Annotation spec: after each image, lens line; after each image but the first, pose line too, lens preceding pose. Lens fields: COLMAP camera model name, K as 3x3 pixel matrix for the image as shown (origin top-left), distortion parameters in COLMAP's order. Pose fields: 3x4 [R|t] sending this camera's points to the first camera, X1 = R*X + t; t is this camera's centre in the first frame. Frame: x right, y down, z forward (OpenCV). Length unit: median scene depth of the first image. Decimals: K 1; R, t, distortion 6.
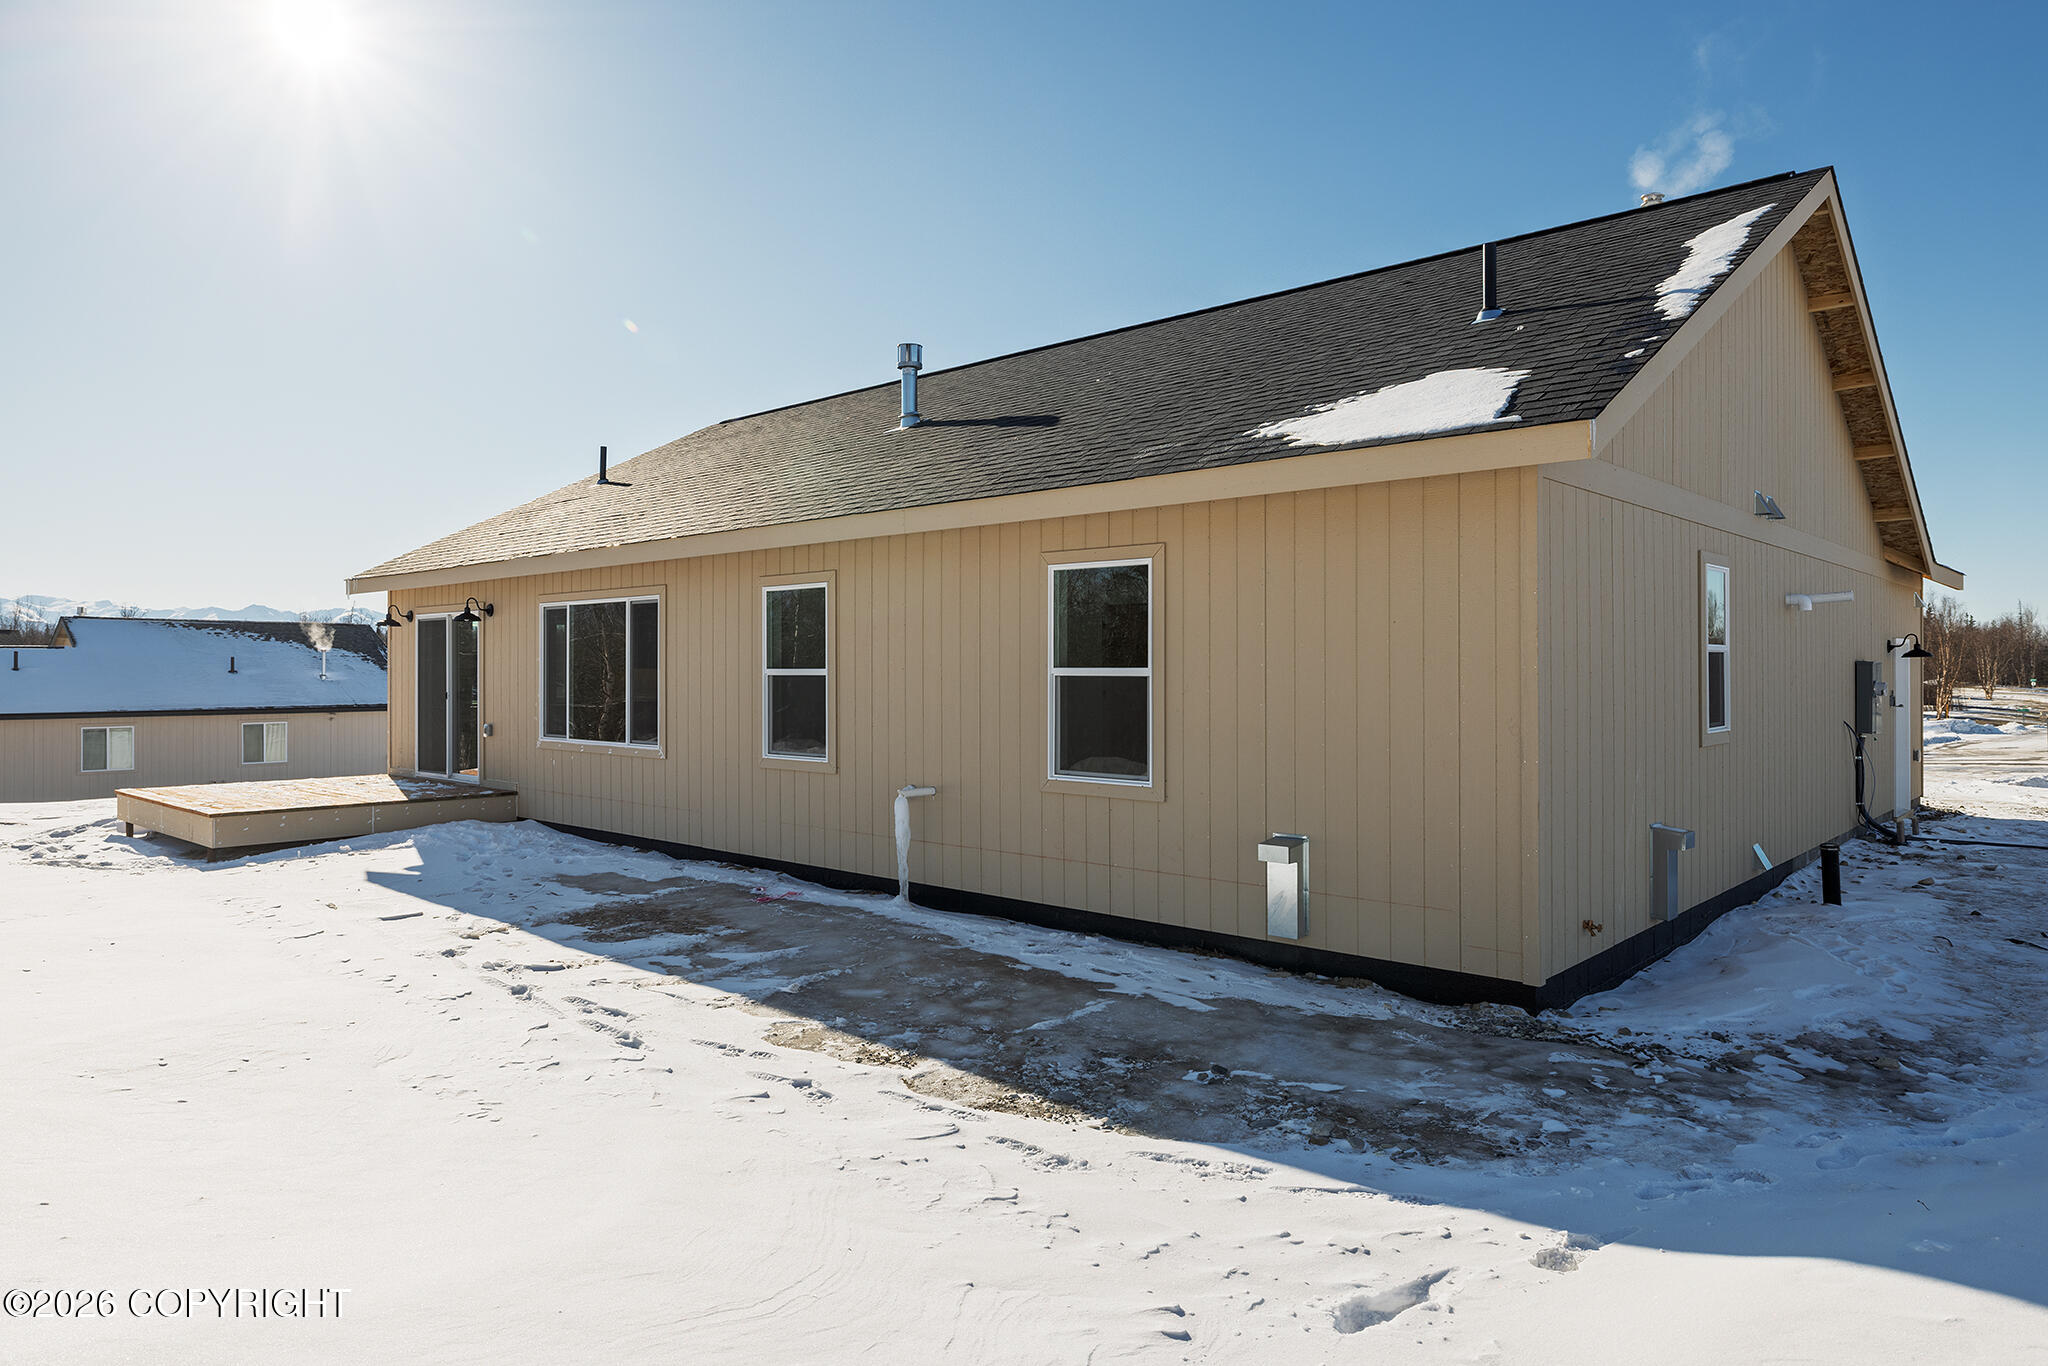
lens RADIAL K [[1271.3, 0, 1022.6], [0, 1271.3, 745.0], [0, 0, 1]] dist [-0.000535, -0.000874]
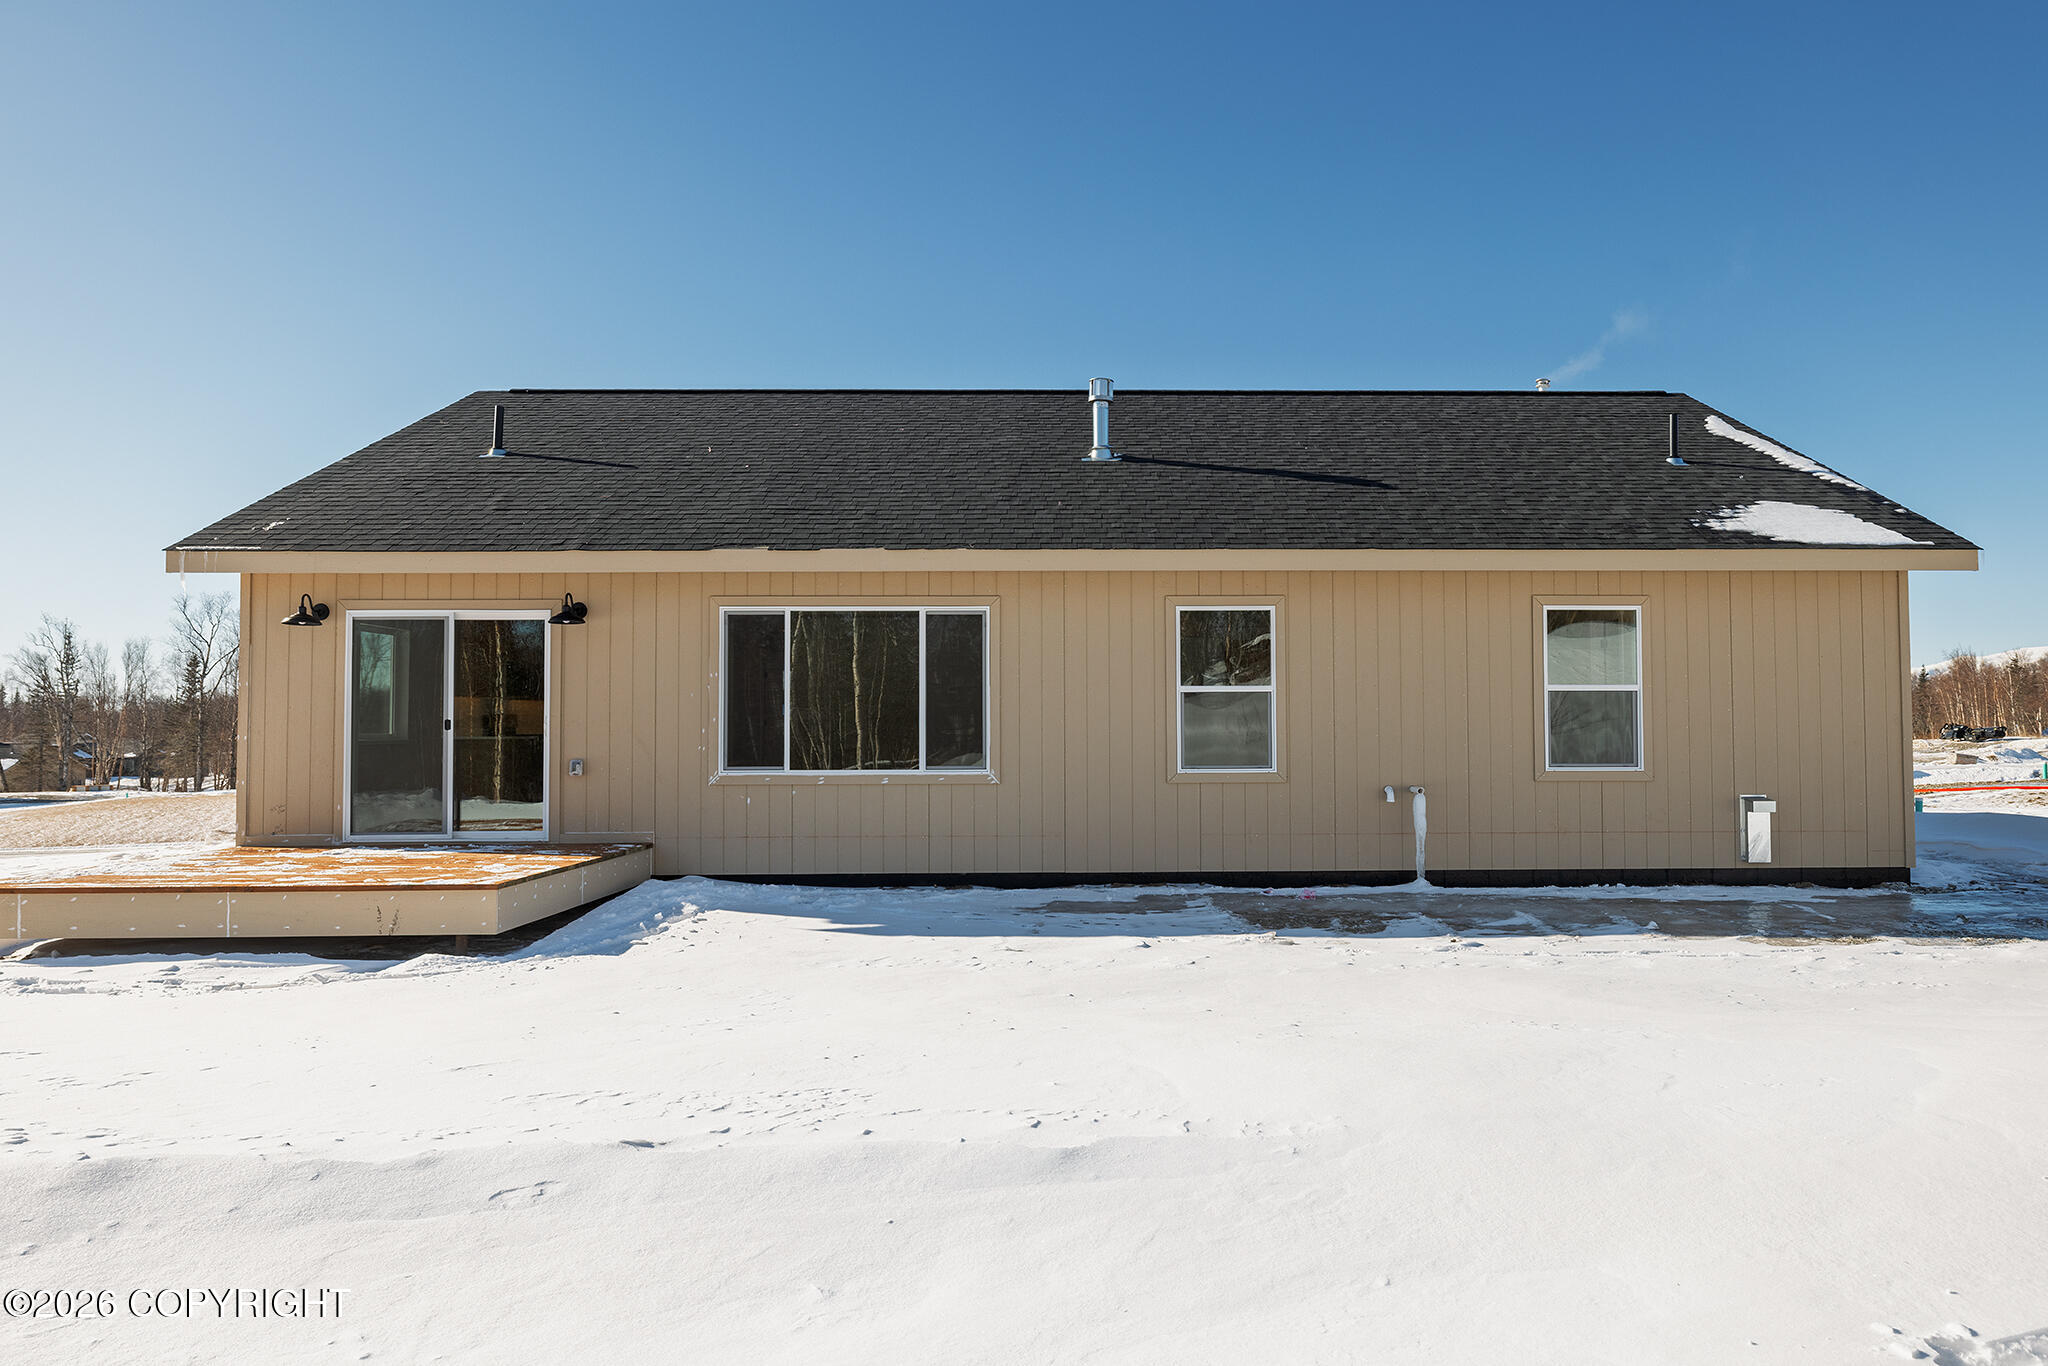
lens RADIAL K [[1271.3, 0, 1022.6], [0, 1271.3, 745.0], [0, 0, 1]] dist [-0.000535, -0.000874]
pose [[0.719072, -0.004040, 0.694924, -0.891467], [0.044204, 0.998224, -0.039938, 0.020465], [-0.693529, 0.059437, 0.717973, 0.313505]]
